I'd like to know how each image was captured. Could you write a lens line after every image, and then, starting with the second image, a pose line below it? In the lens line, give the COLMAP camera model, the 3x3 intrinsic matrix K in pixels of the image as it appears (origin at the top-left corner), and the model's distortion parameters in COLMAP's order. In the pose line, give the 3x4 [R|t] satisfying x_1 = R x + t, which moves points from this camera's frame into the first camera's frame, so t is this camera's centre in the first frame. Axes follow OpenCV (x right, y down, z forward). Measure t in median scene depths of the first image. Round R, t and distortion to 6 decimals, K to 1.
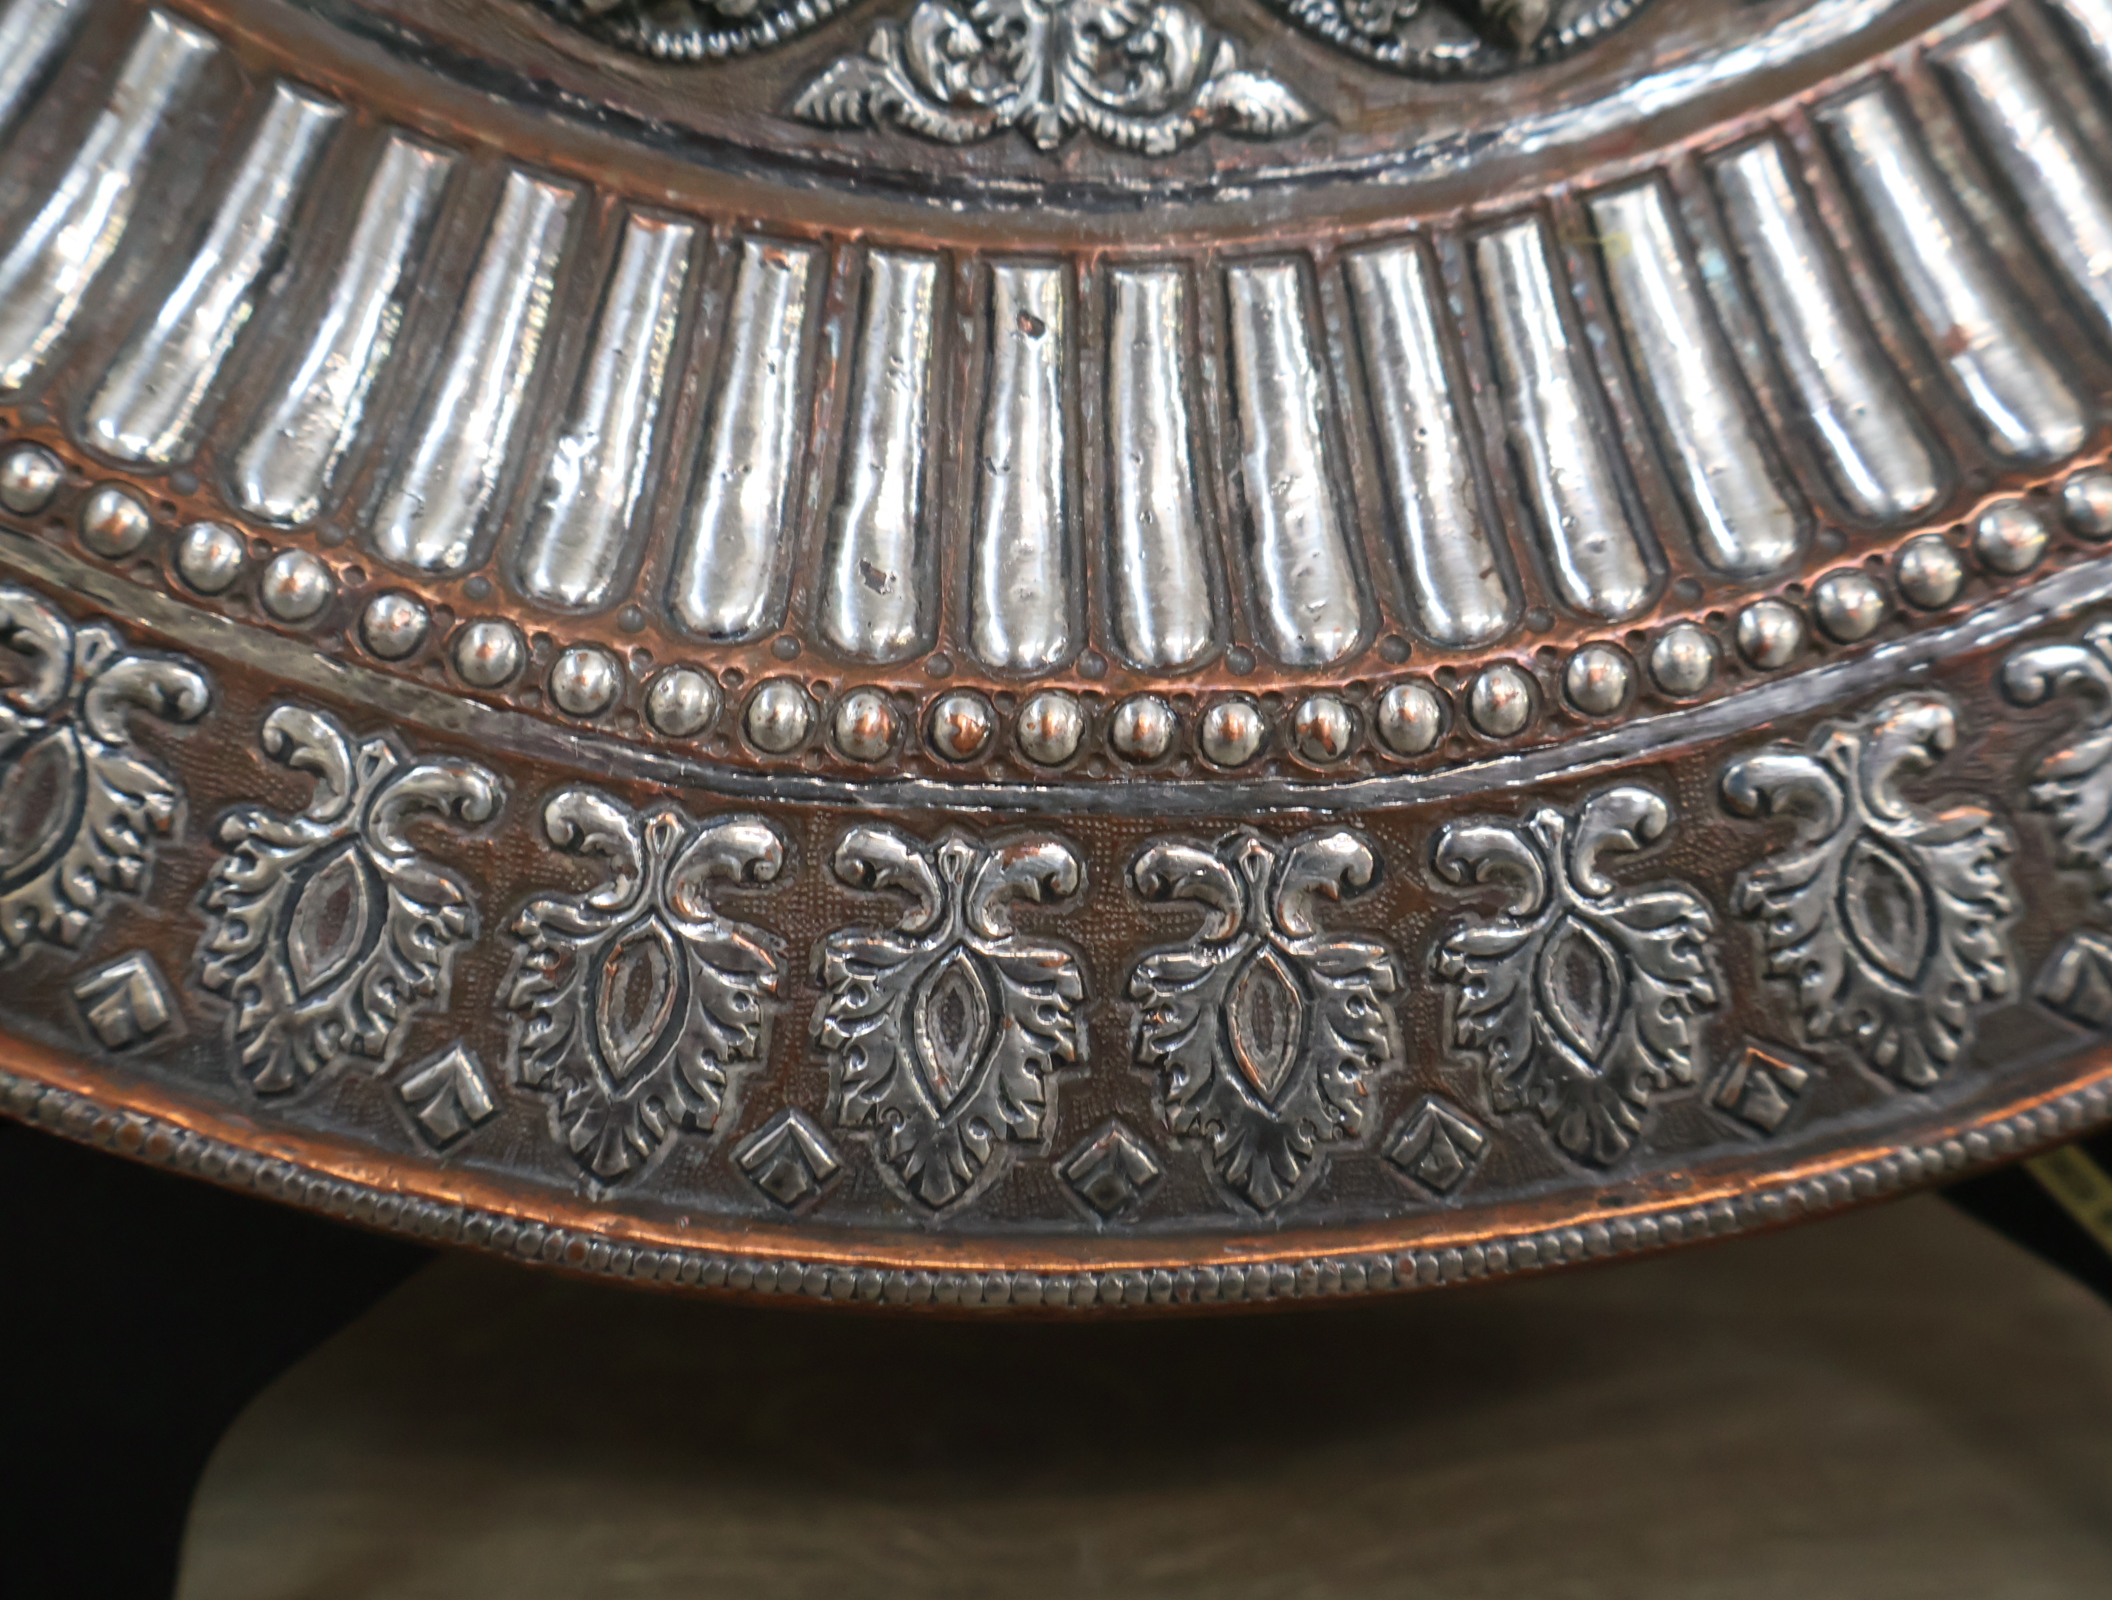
lens RADIAL K [[2487.6, 0, 1073.8], [0, 2487.6, 796.5], [0, 0, 1]] dist [0.005395, 0.000000]
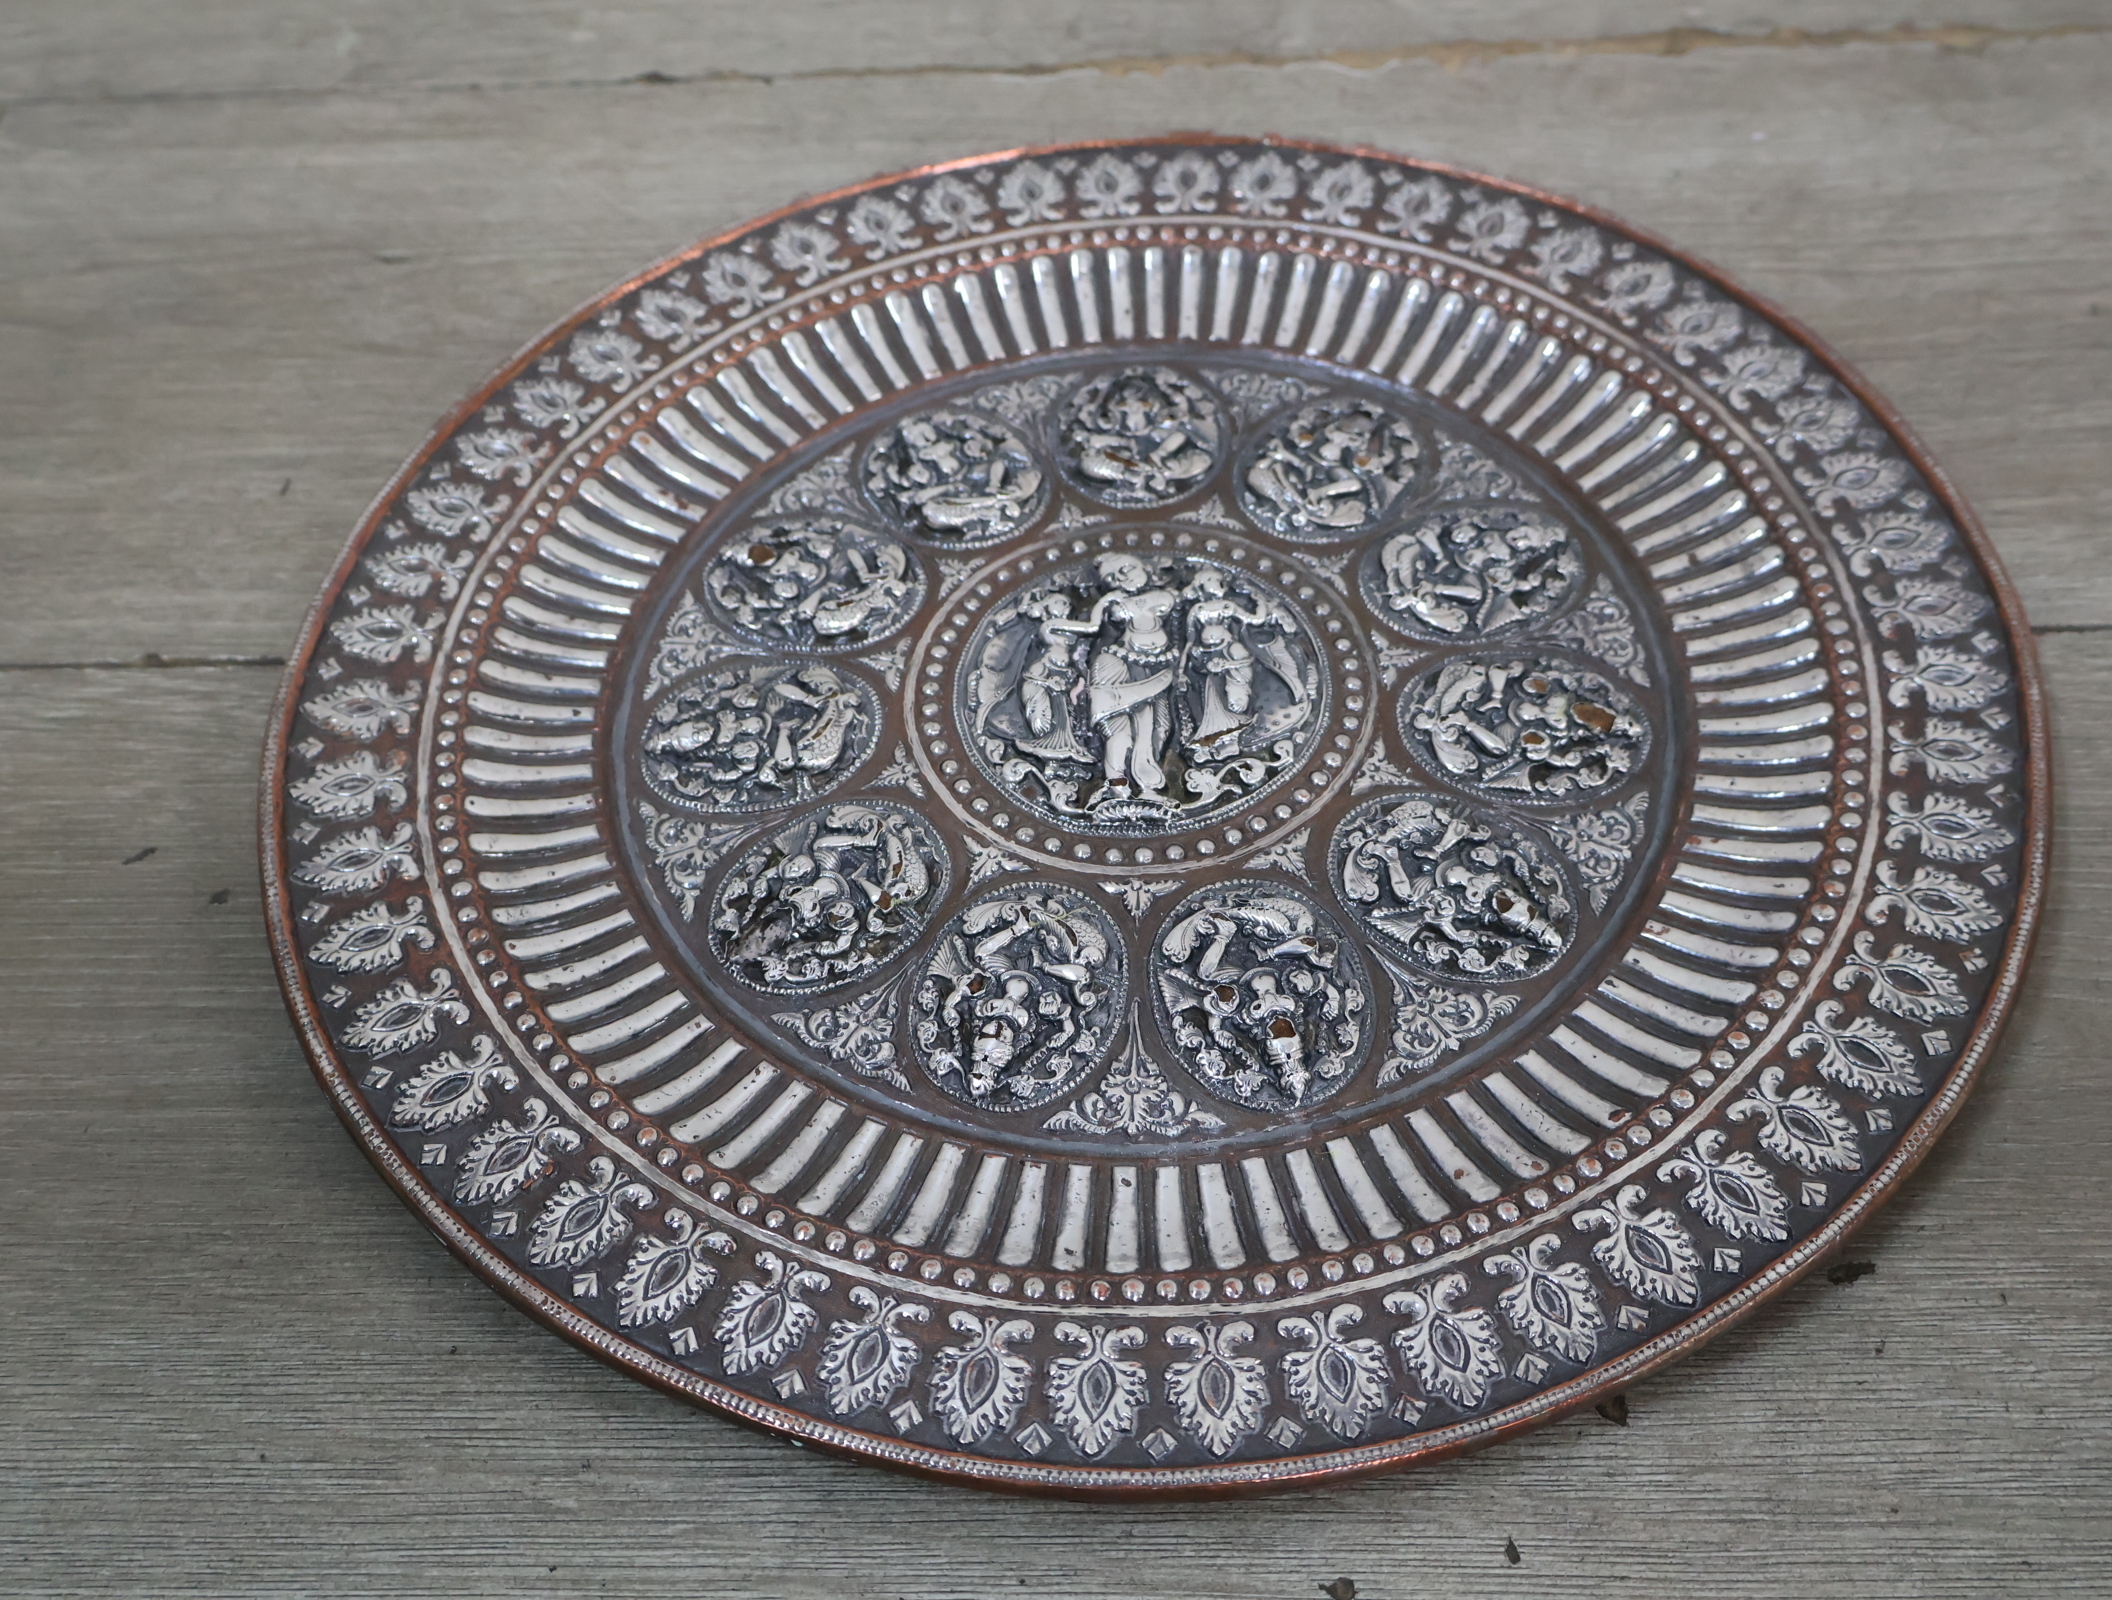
lens RADIAL K [[2487.6, 0, 1044.6], [0, 2487.6, 802.8], [0, 0, 1]] dist [0.005395, 0.000000]
pose [[0.997332, -0.038114, -0.062262, 0.084259], [-0.017042, 0.707757, -0.706250, 1.516452], [0.070984, 0.705427, 0.705220, -1.307825]]
